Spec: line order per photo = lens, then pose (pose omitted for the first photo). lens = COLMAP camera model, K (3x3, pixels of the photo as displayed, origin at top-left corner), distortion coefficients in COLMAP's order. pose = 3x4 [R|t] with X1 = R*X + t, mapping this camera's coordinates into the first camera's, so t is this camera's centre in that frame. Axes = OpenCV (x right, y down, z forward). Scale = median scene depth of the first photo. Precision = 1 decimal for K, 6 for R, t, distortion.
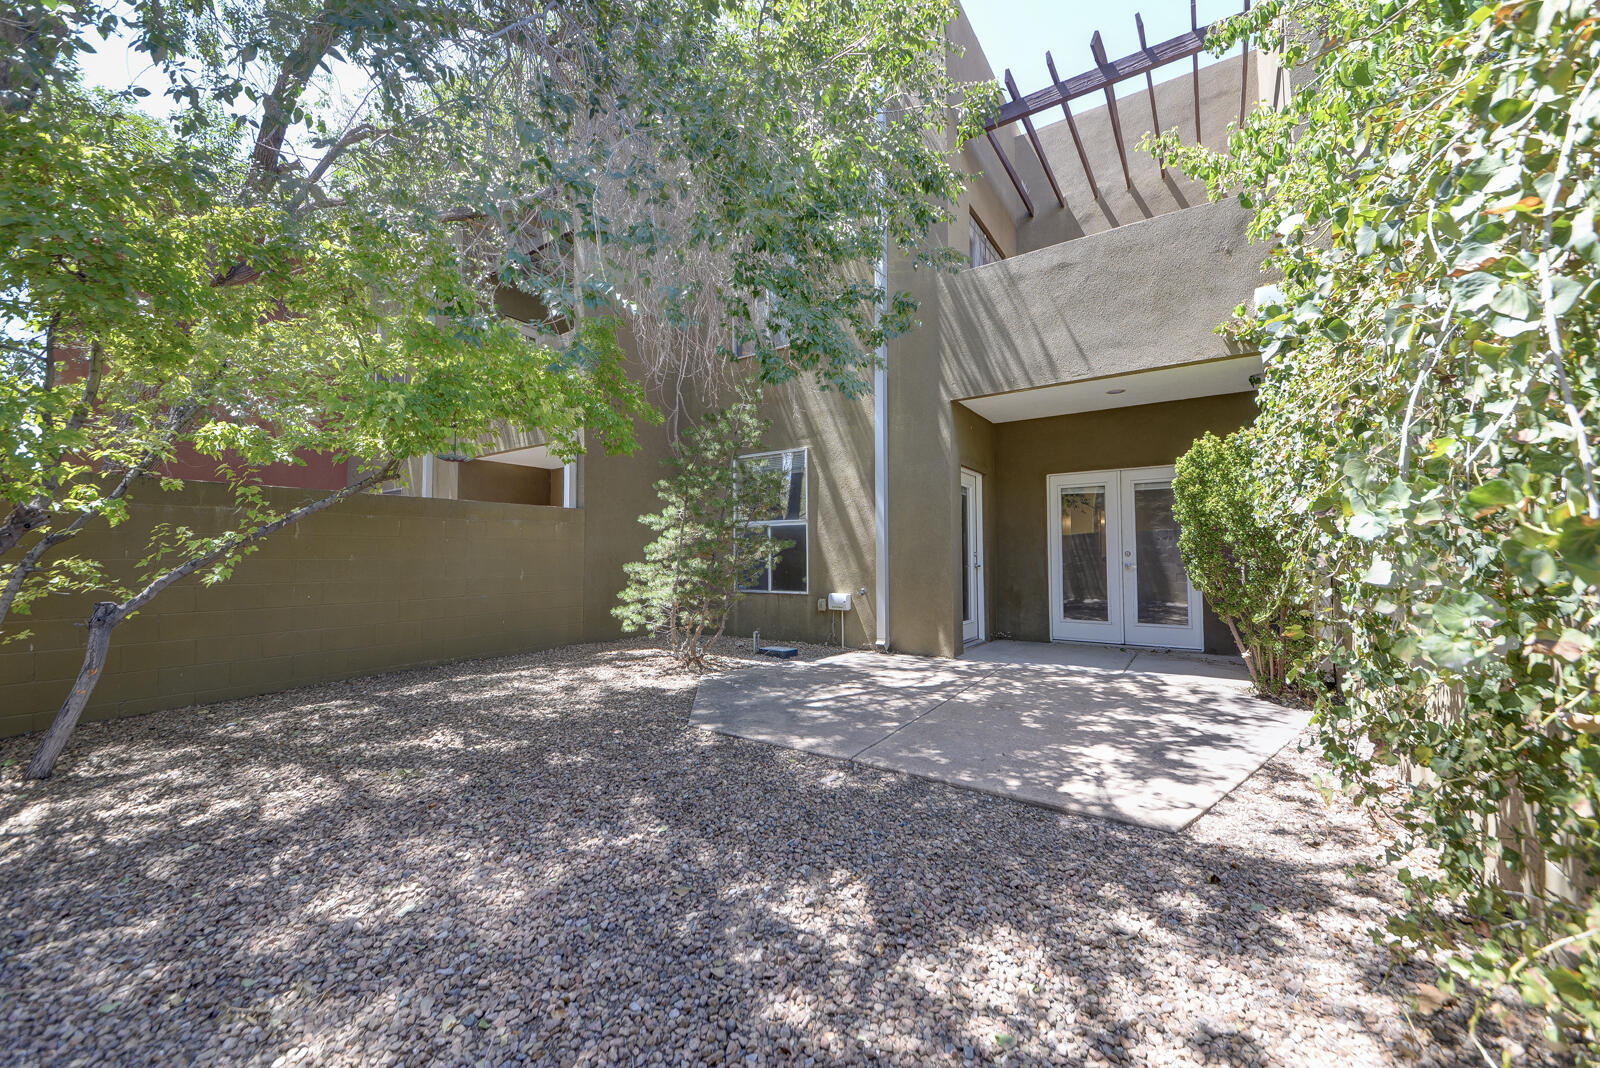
lens RADIAL K [[577.1, 0, 800.0], [0, 577.1, 534.0], [0, 0, 1]] dist [0.000629, 0.000024]
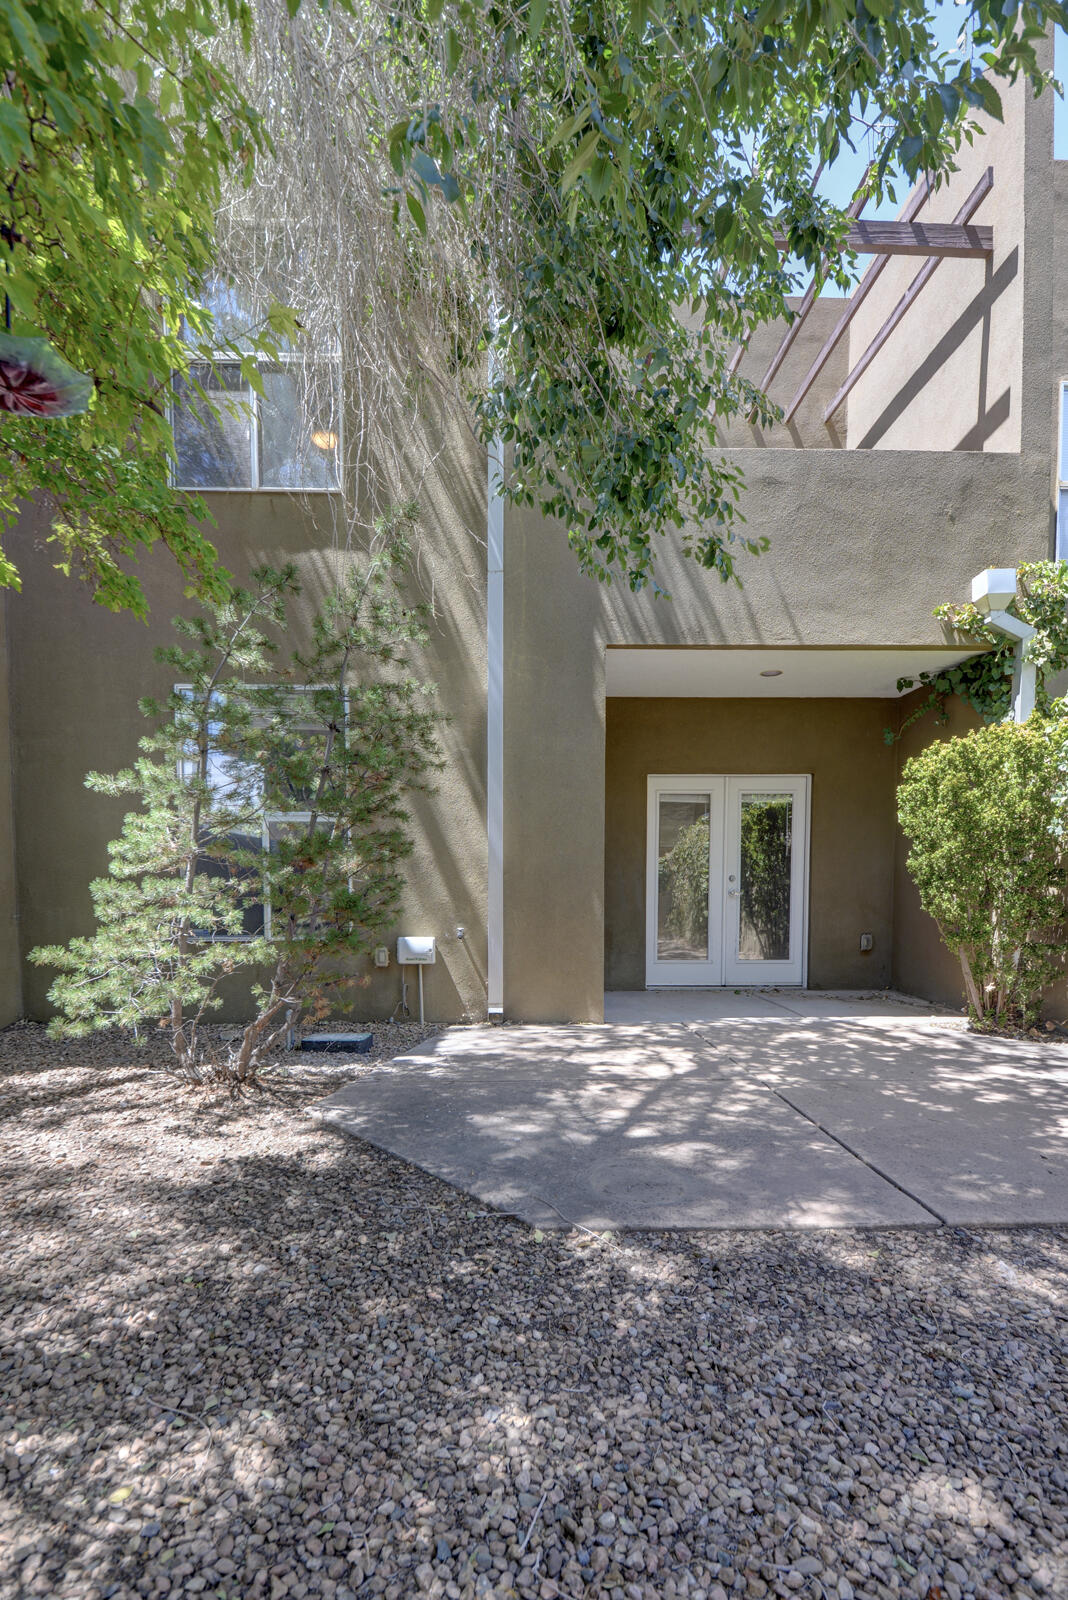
lens RADIAL K [[715.0, 0, 481.5], [0, 715.0, 918.3], [0, 0, 1]] dist [-0.000113, -0.000680]
pose [[0.825654, -0.017922, 0.563892, -0.353798], [-0.026348, 0.997180, 0.070271, 0.032828], [-0.563562, -0.072877, 0.822853, 0.394919]]
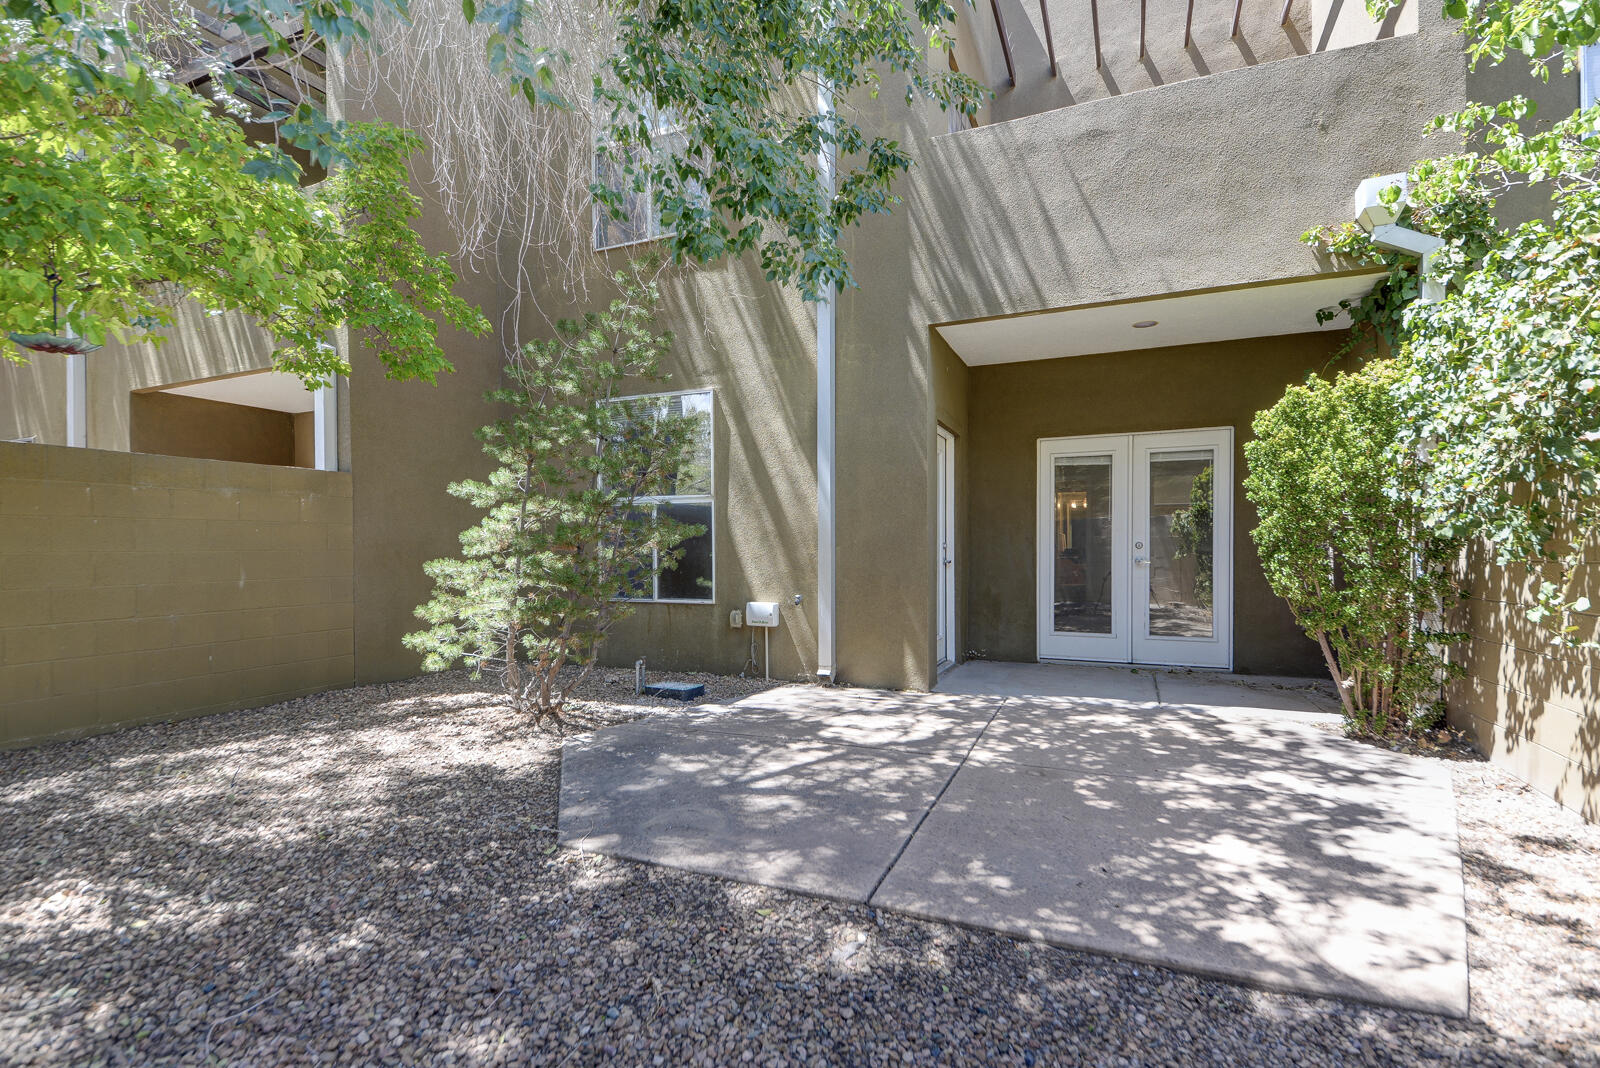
lens RADIAL K [[715.0, 0, 798.2], [0, 715.0, 560.3], [0, 0, 1]] dist [-0.000113, -0.000680]
pose [[0.980682, -0.004032, 0.195566, -0.065558], [-0.007155, 0.998379, 0.056460, 0.004894], [-0.195477, -0.056769, 0.979064, 0.182774]]
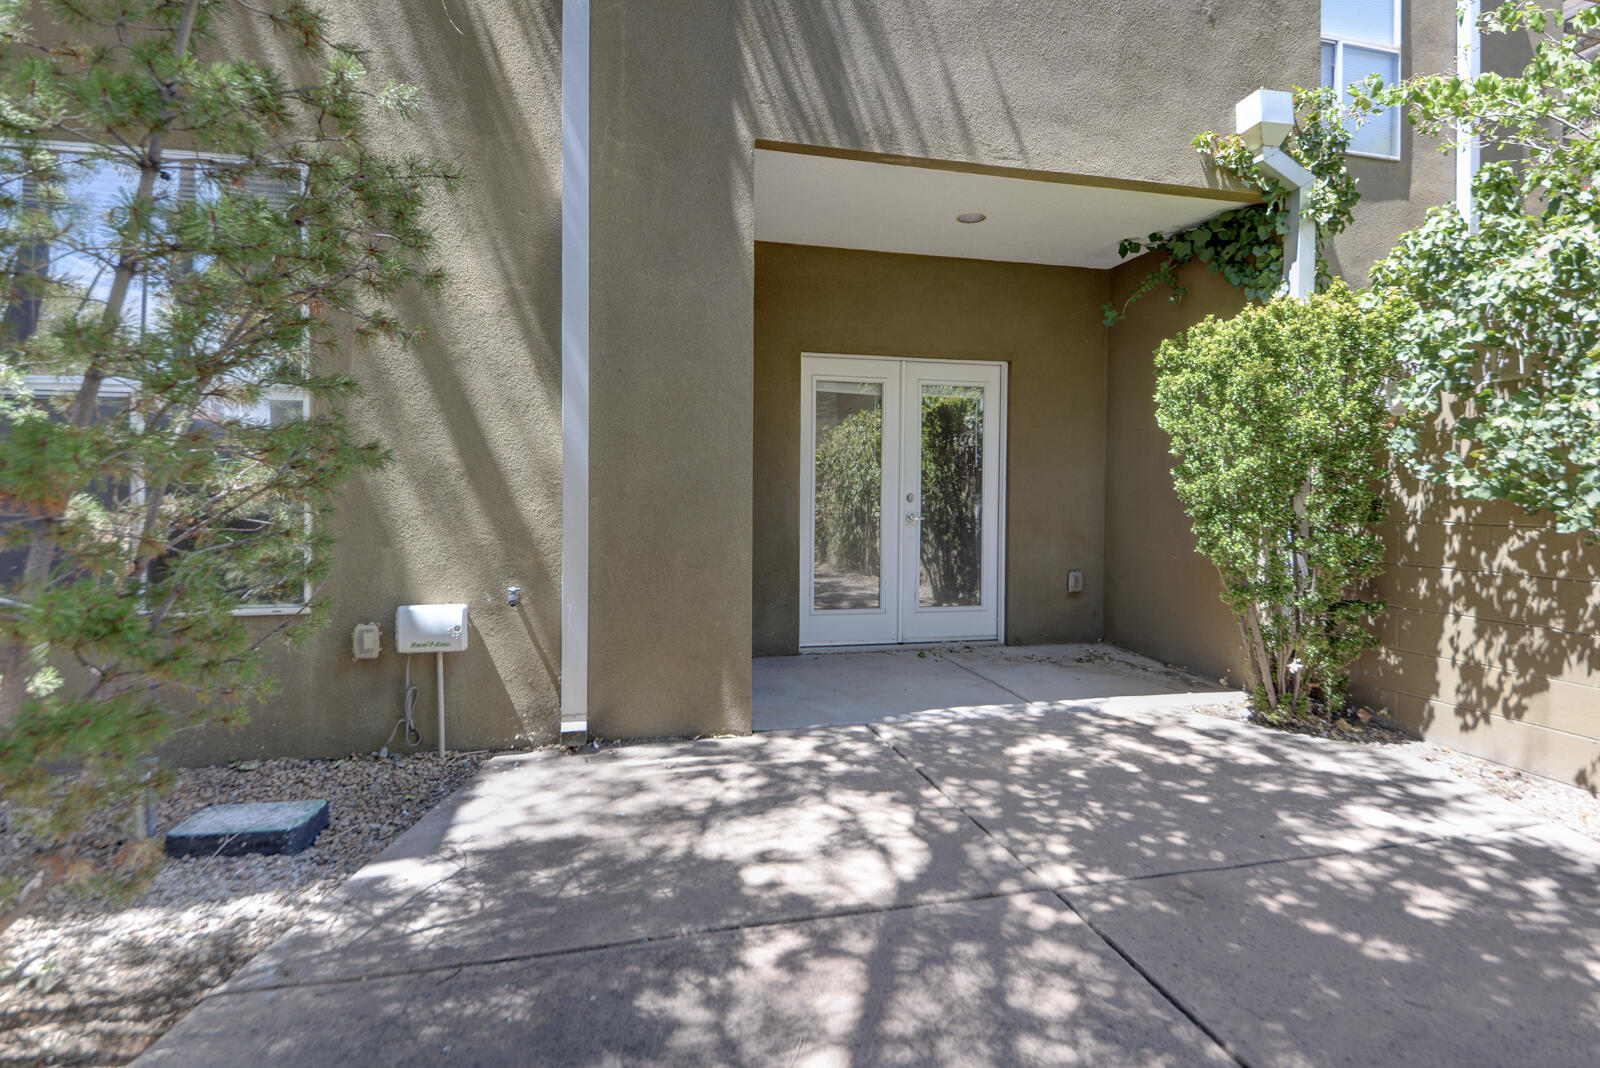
lens RADIAL K [[782.5, 0, 765.0], [0, 782.5, 498.4], [0, 0, 1]] dist [0.023824, -0.019954]
pose [[0.675730, 0.003601, 0.737140, -0.174520], [-0.039429, 0.998733, 0.031265, 0.017159], [-0.736094, -0.050191, 0.675016, 0.618034]]
